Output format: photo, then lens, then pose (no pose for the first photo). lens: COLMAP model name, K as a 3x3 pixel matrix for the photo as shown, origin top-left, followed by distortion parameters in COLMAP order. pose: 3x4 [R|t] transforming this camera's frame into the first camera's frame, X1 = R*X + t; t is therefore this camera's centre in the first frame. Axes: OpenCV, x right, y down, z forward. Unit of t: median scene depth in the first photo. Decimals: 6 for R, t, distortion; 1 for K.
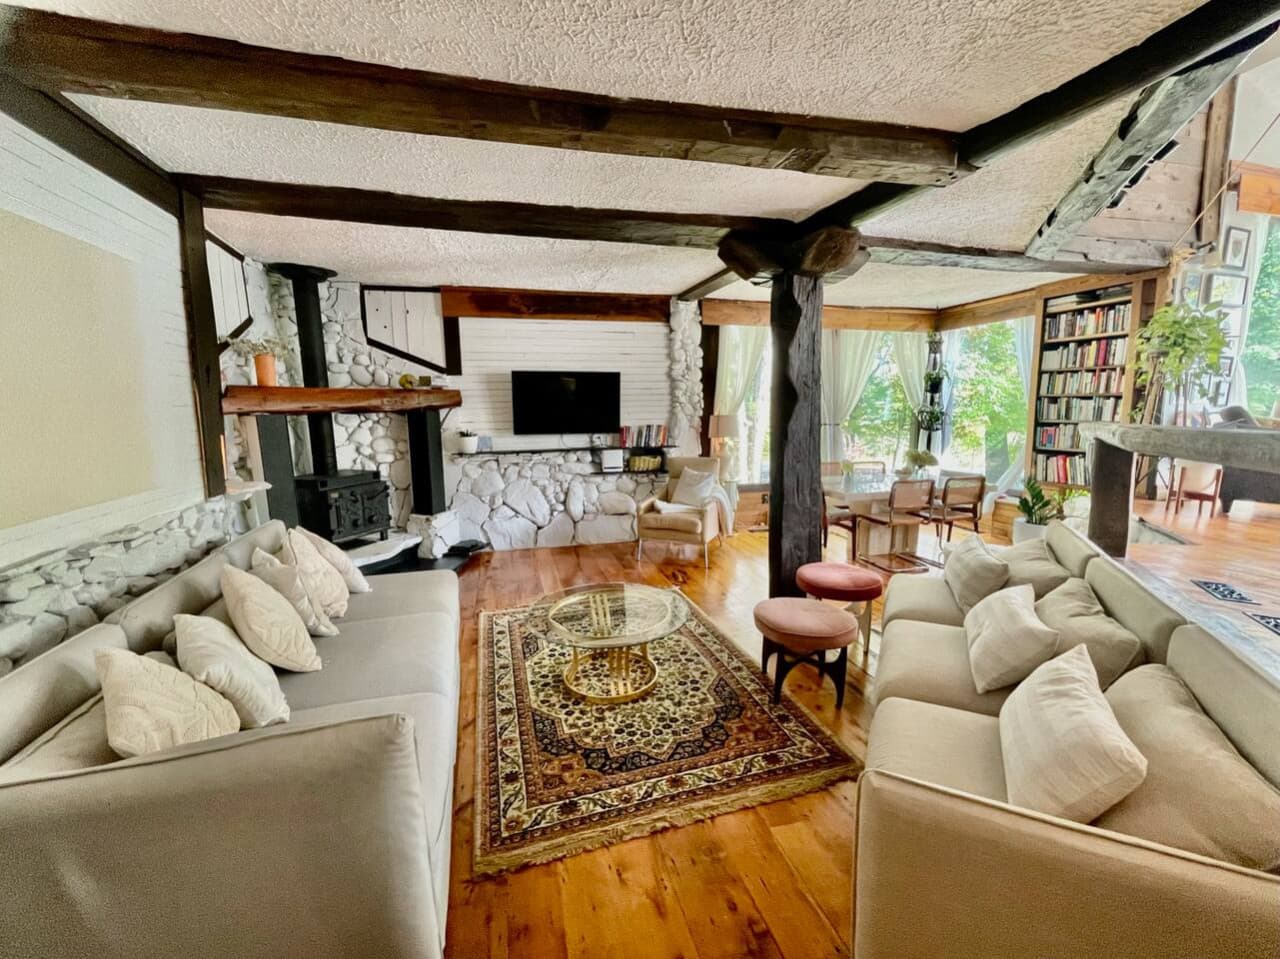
lens RADIAL K [[521.0, 0, 640.9], [0, 521.0, 474.9], [0, 0, 1]] dist [-0.003595, -0.000053]
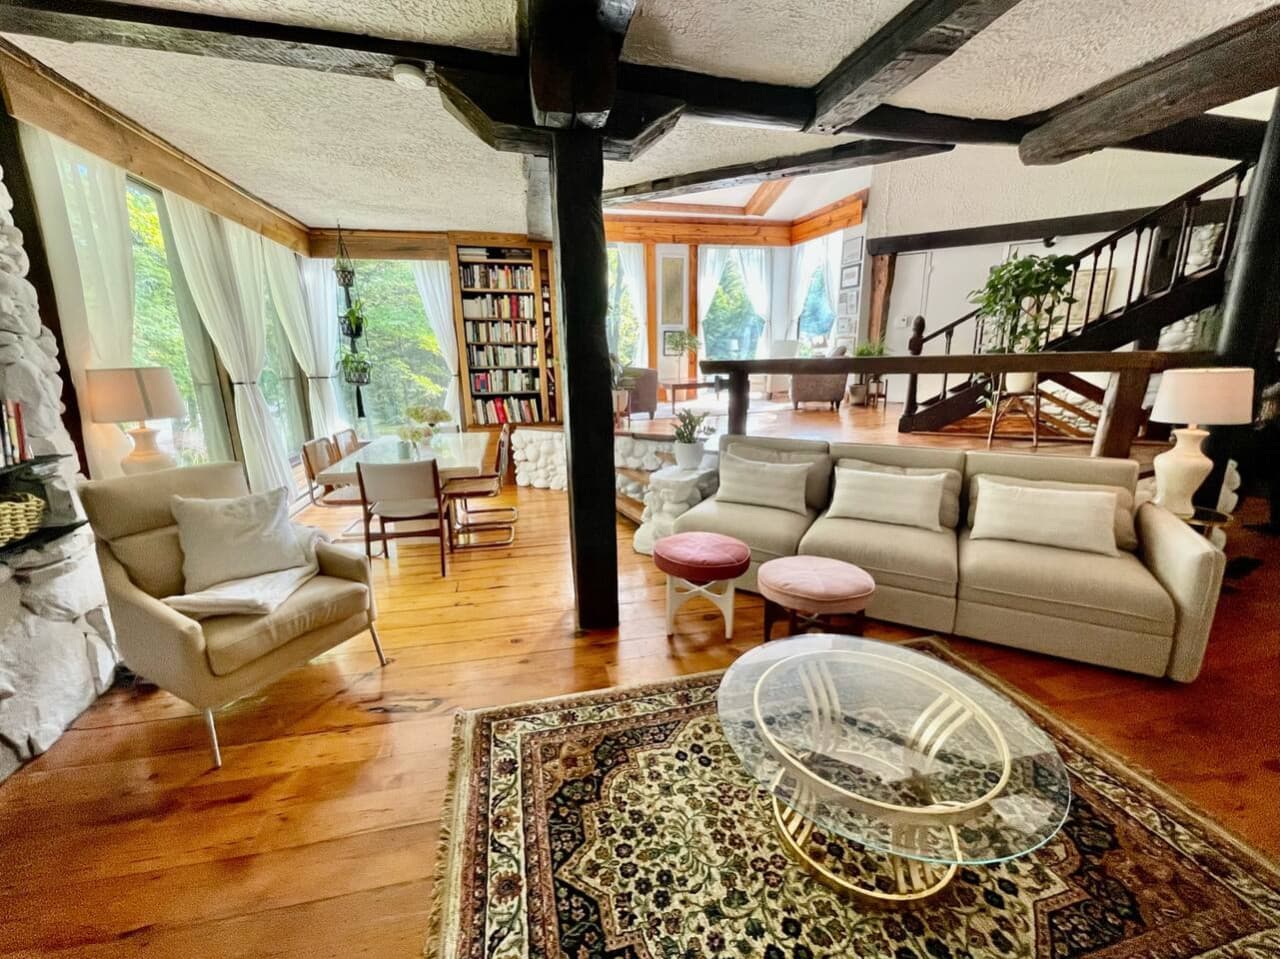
lens RADIAL K [[521.0, 0, 641.3], [0, 521.0, 473.0], [0, 0, 1]] dist [-0.003595, -0.000053]
pose [[0.043306, -0.211253, 0.976472, -0.306107], [0.143998, 0.968503, 0.203143, -0.067389], [-0.988630, 0.131812, 0.072361, 0.660635]]
